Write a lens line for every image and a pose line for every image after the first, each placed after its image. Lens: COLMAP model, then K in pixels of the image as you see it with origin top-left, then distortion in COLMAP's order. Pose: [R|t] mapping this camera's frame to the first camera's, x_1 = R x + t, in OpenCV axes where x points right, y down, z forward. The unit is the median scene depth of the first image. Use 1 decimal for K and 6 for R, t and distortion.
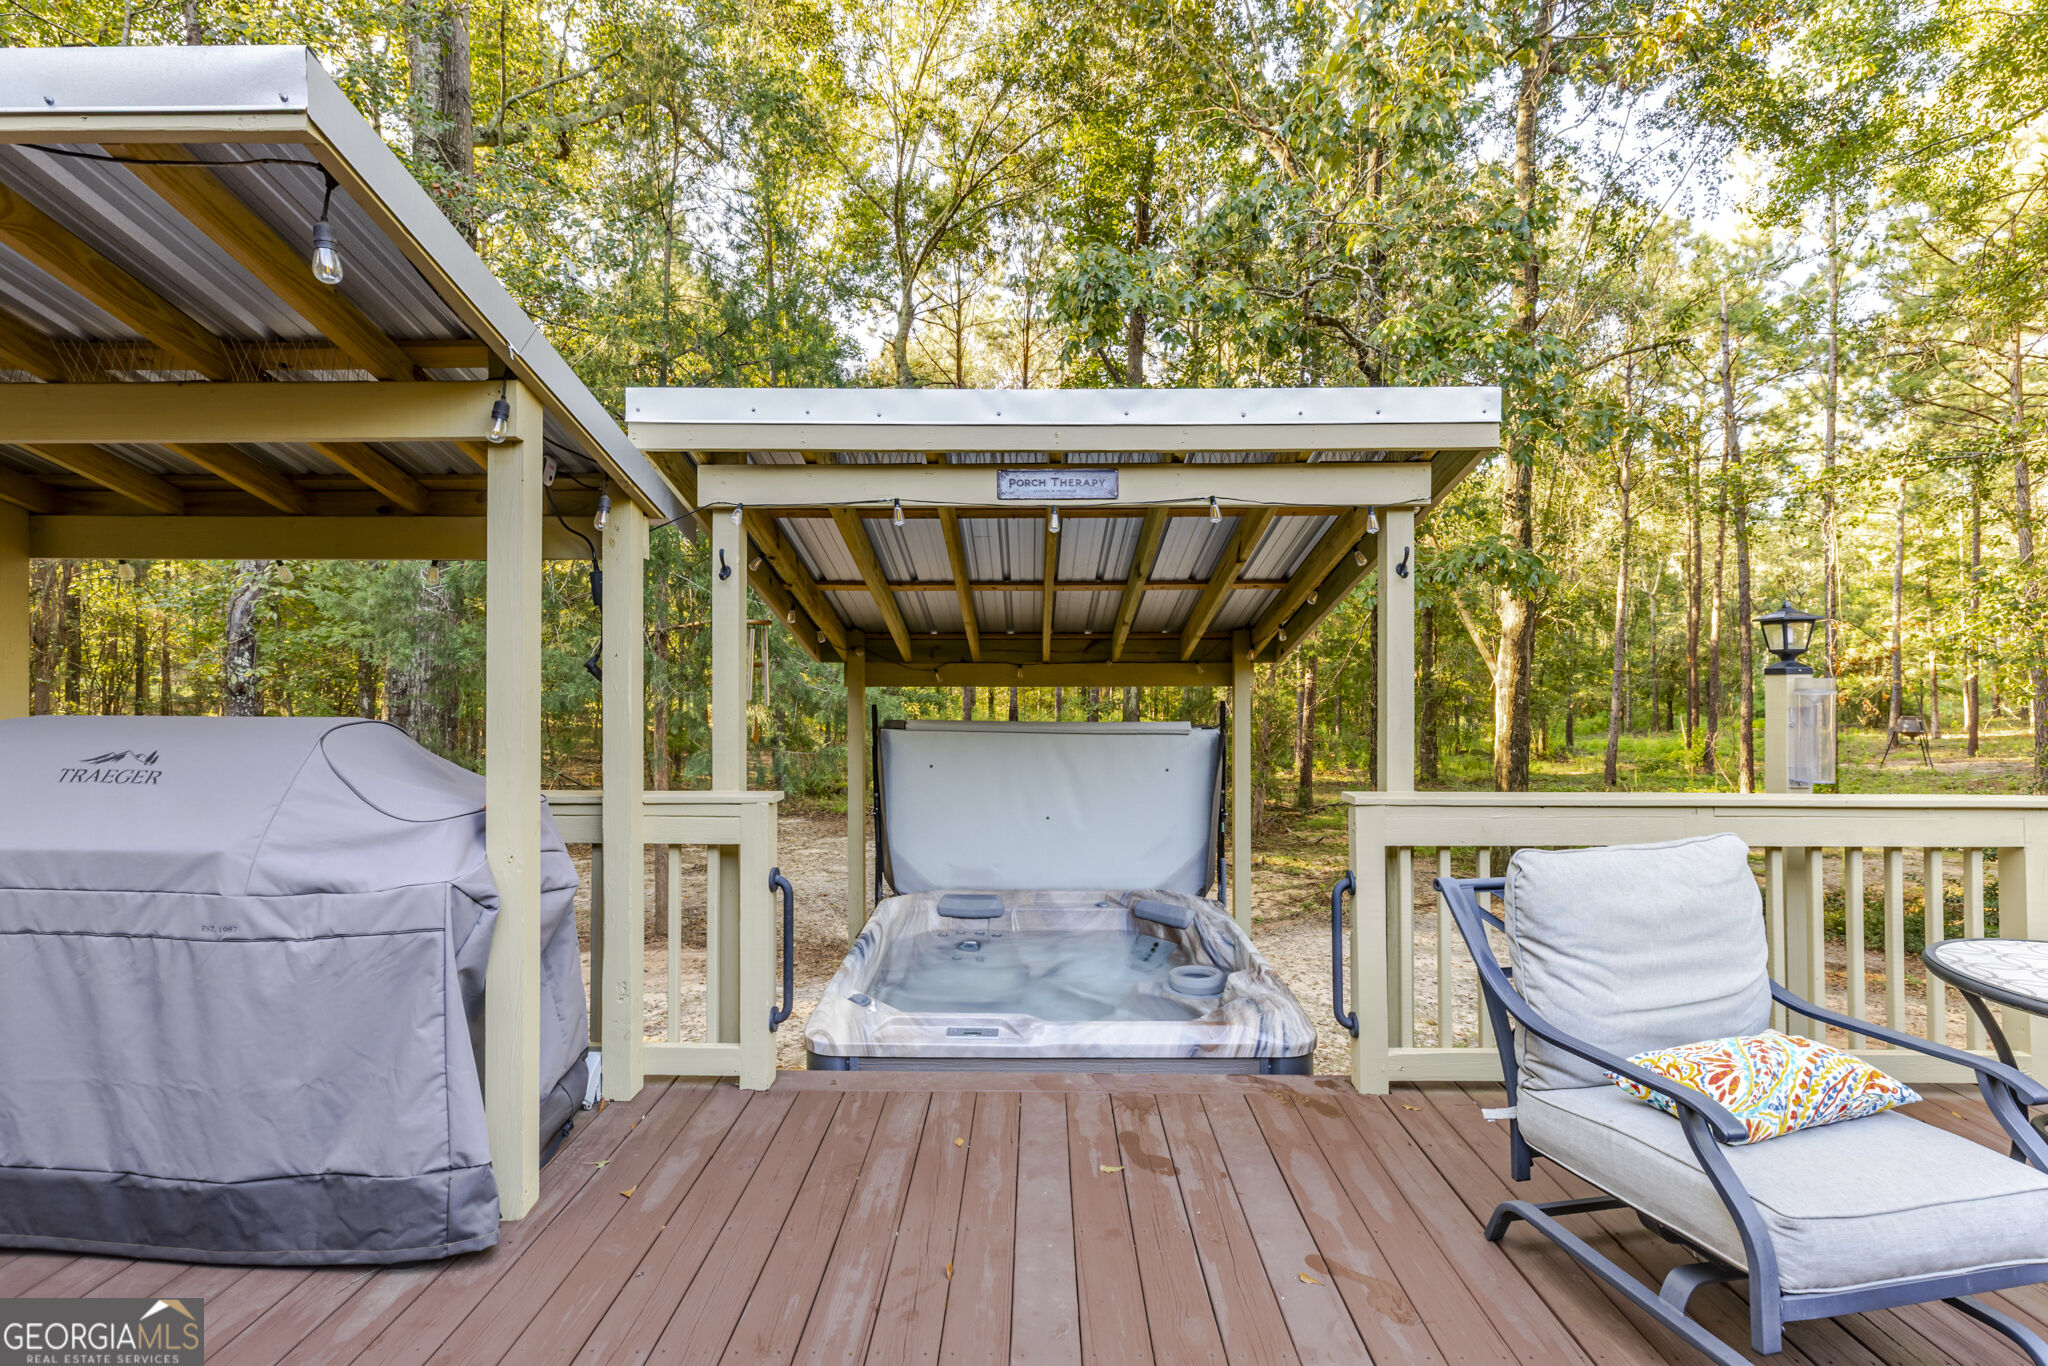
lens RADIAL K [[952.4, 0, 1024.0], [0, 952.4, 683.0], [0, 0, 1]] dist [0.012965, -0.000017]
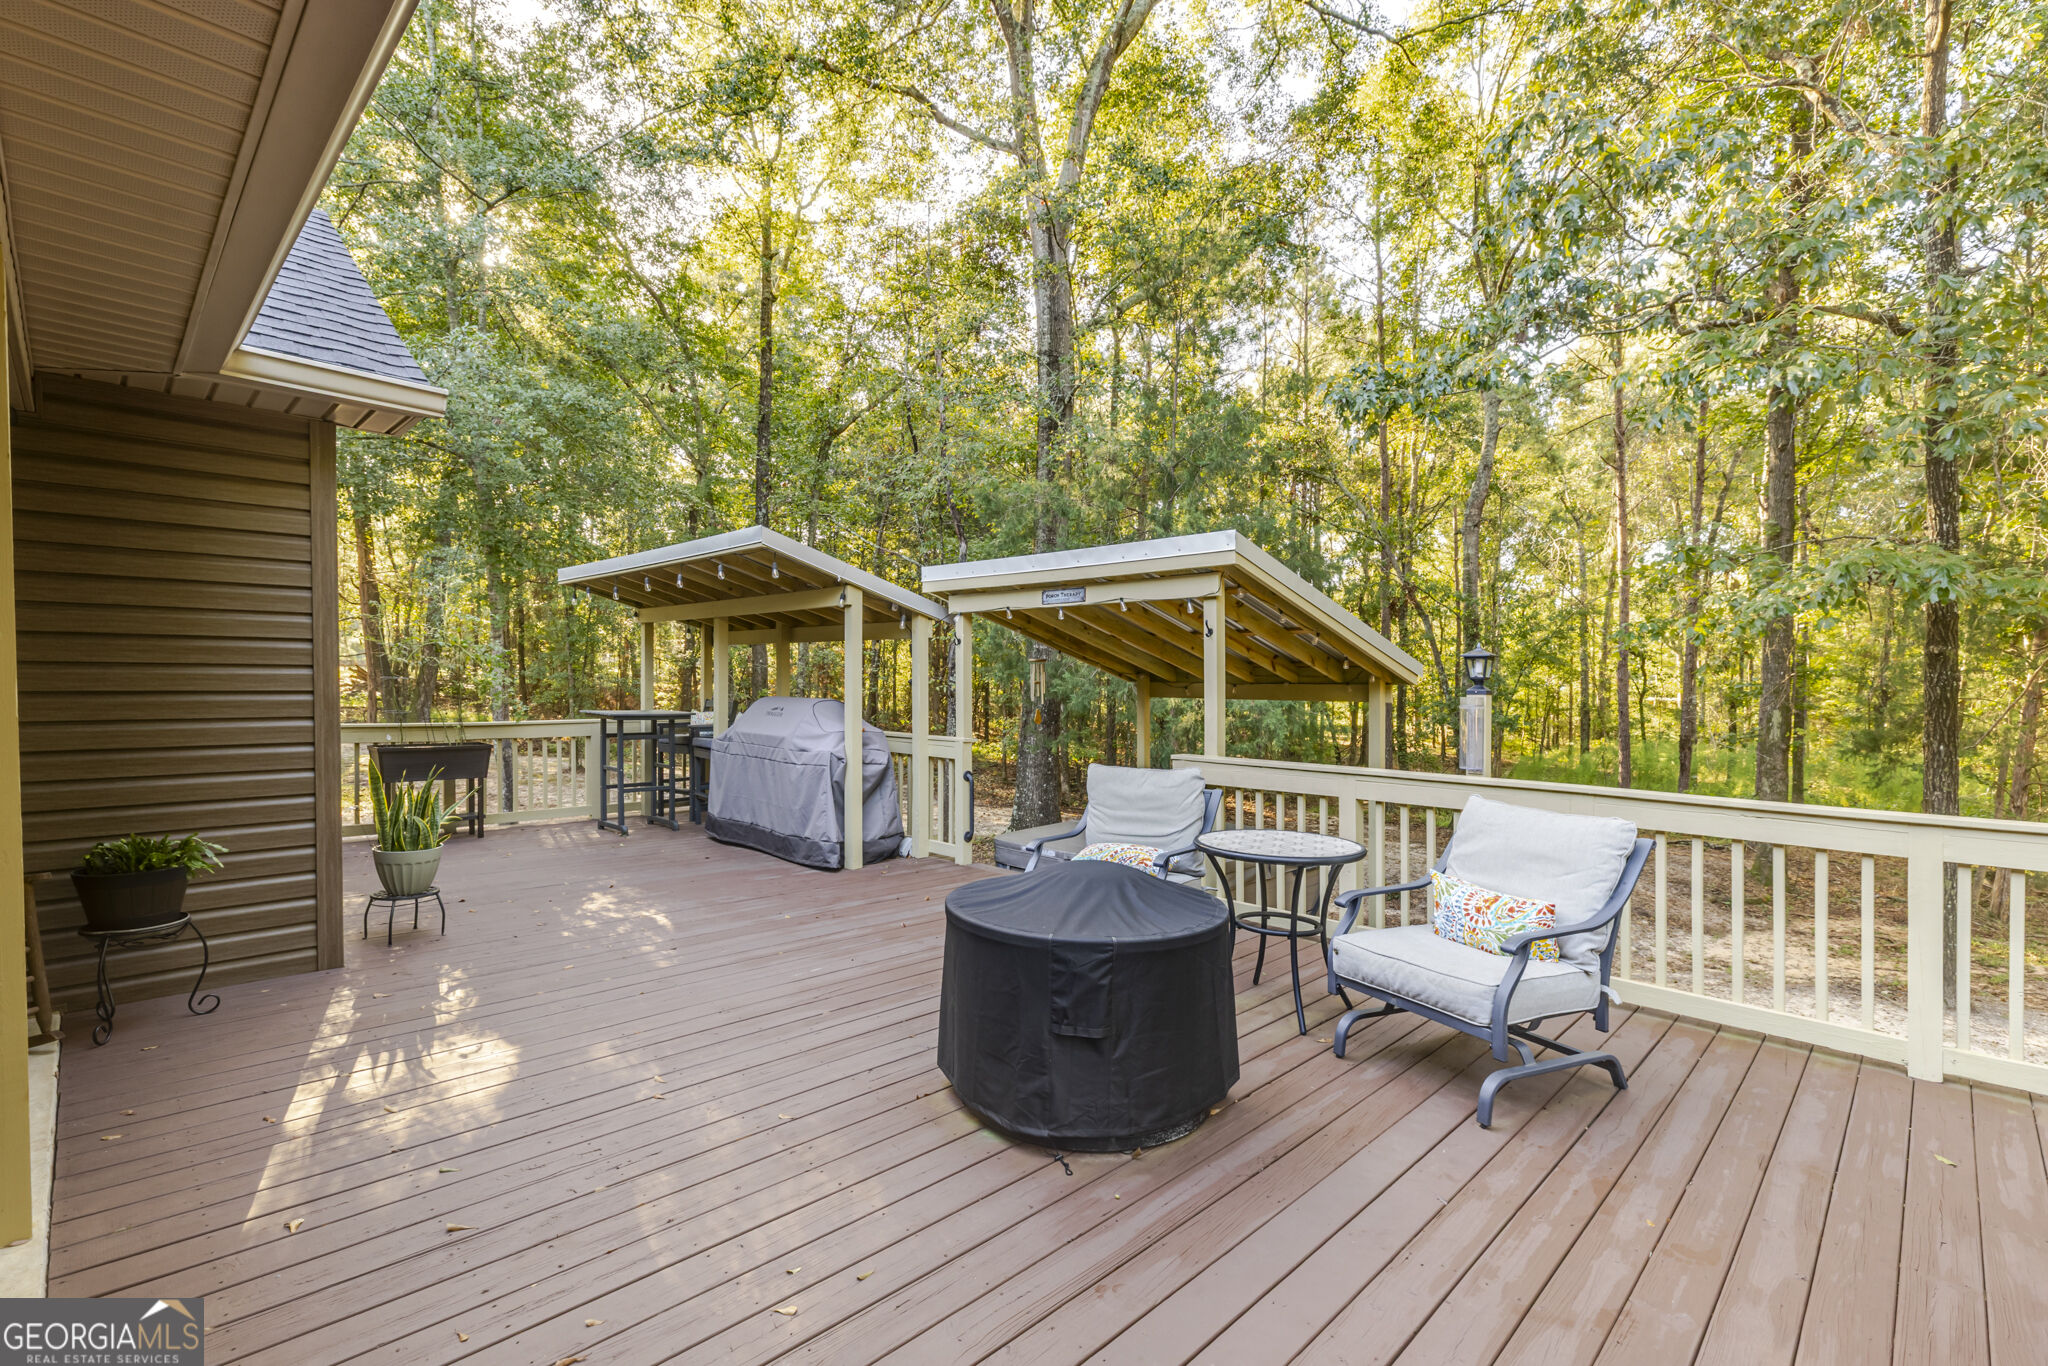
lens RADIAL K [[939.6, 0, 1018.6], [0, 939.6, 655.5], [0, 0, 1]] dist [0.012522, -0.000092]
pose [[0.722730, -0.011827, -0.691030, 1.295353], [-0.024018, 0.998820, -0.042215, 0.010864], [0.690713, 0.047108, 0.721593, -0.515113]]
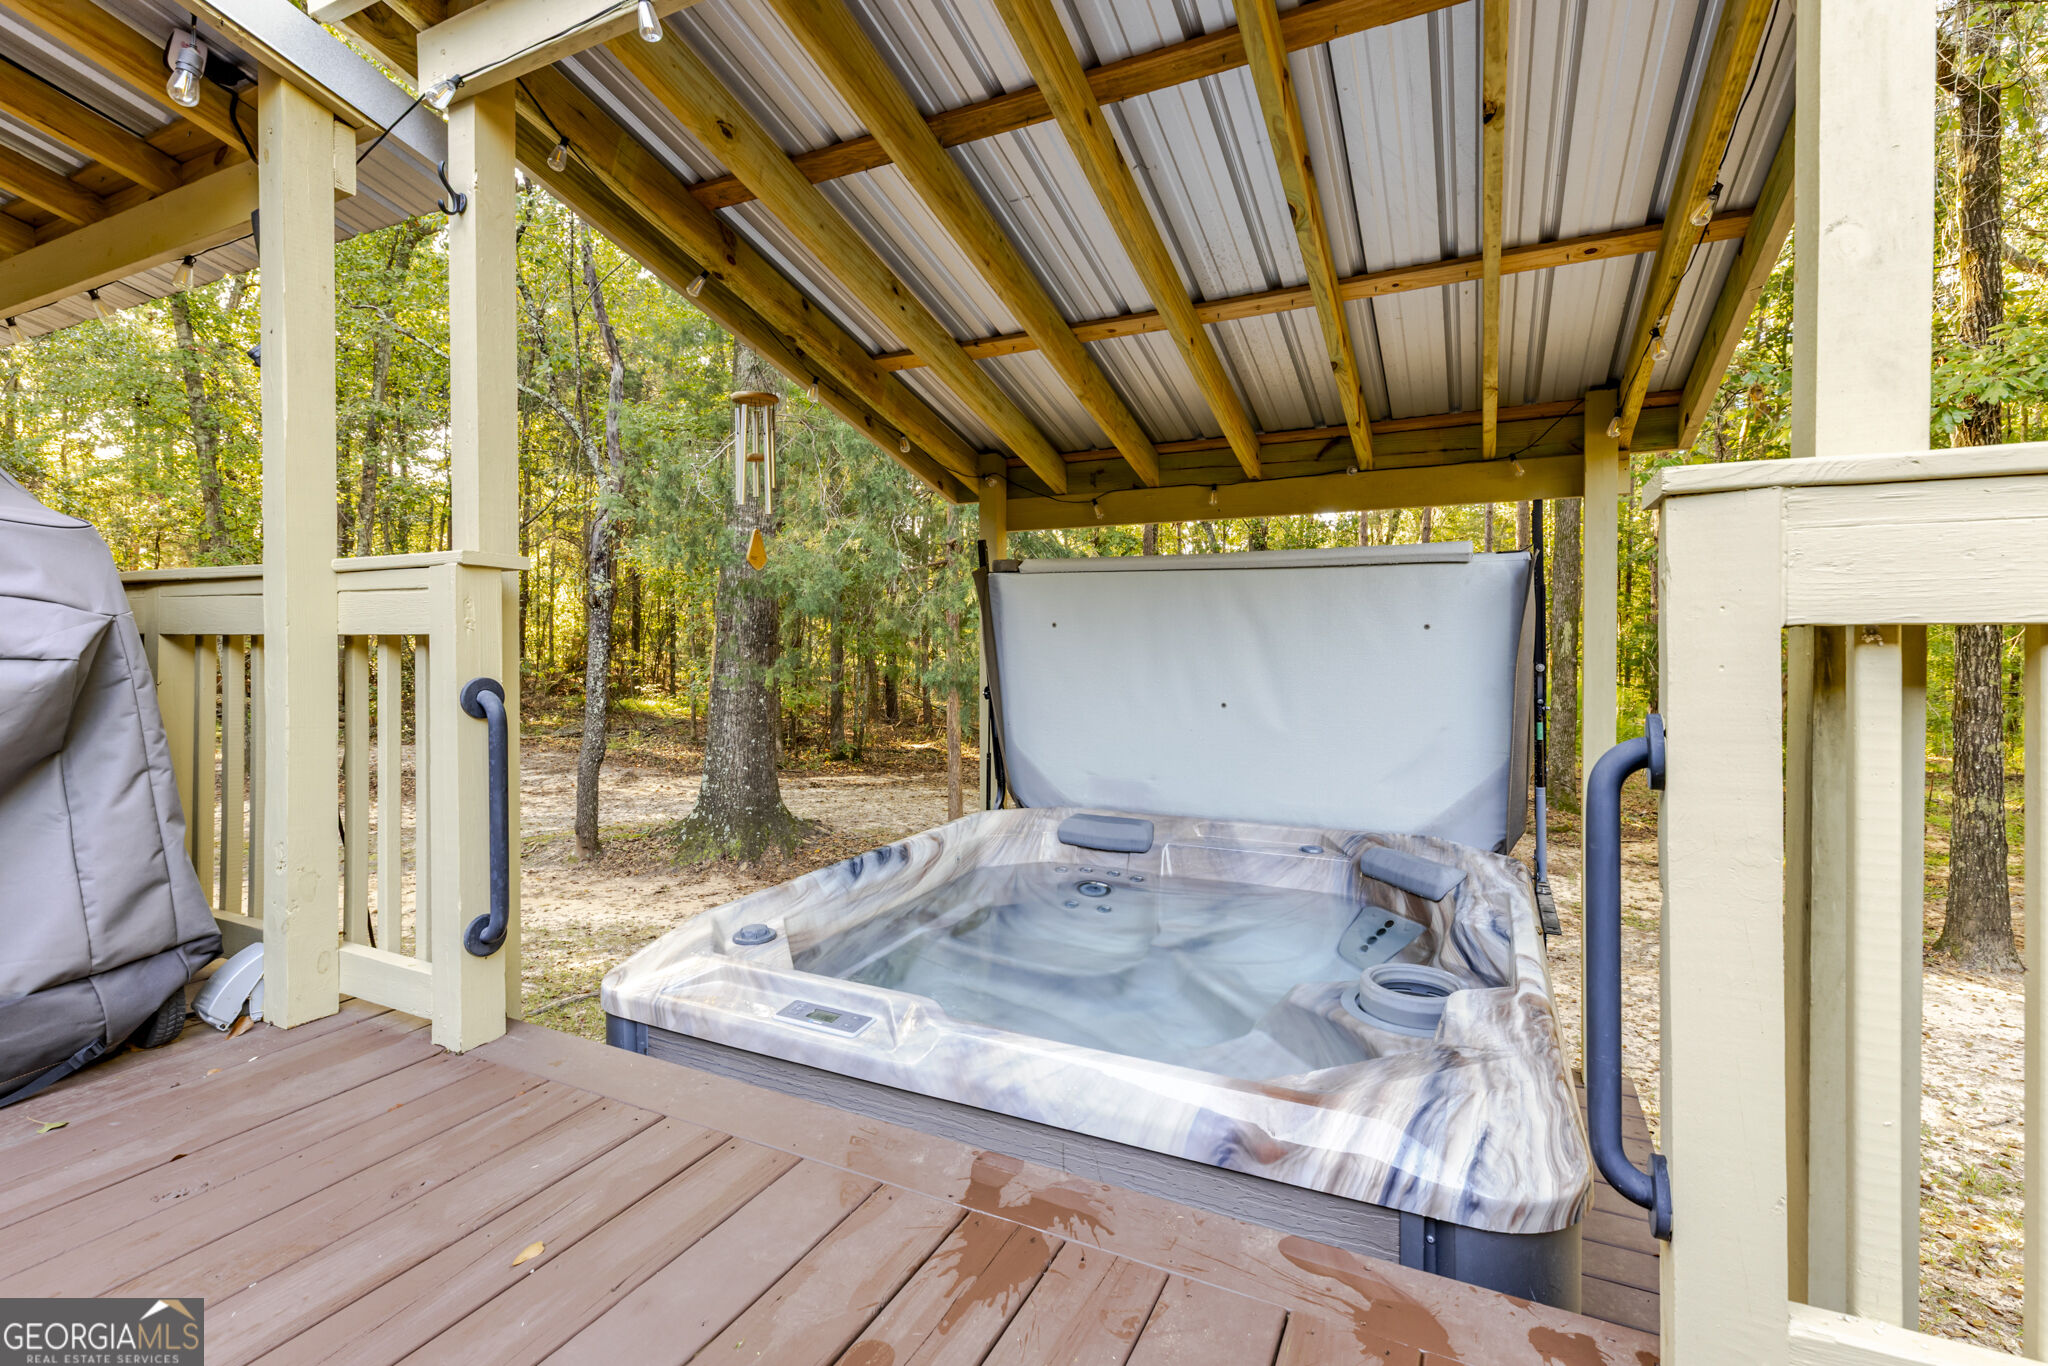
lens RADIAL K [[939.6, 0, 1018.6], [0, 939.6, 655.5], [0, 0, 1]] dist [0.012522, -0.000092]
pose [[0.900805, 0.004827, -0.434198, 0.269114], [-0.004676, 0.999988, 0.001415, 0.167808], [0.434199, 0.000756, 0.900816, 0.583279]]
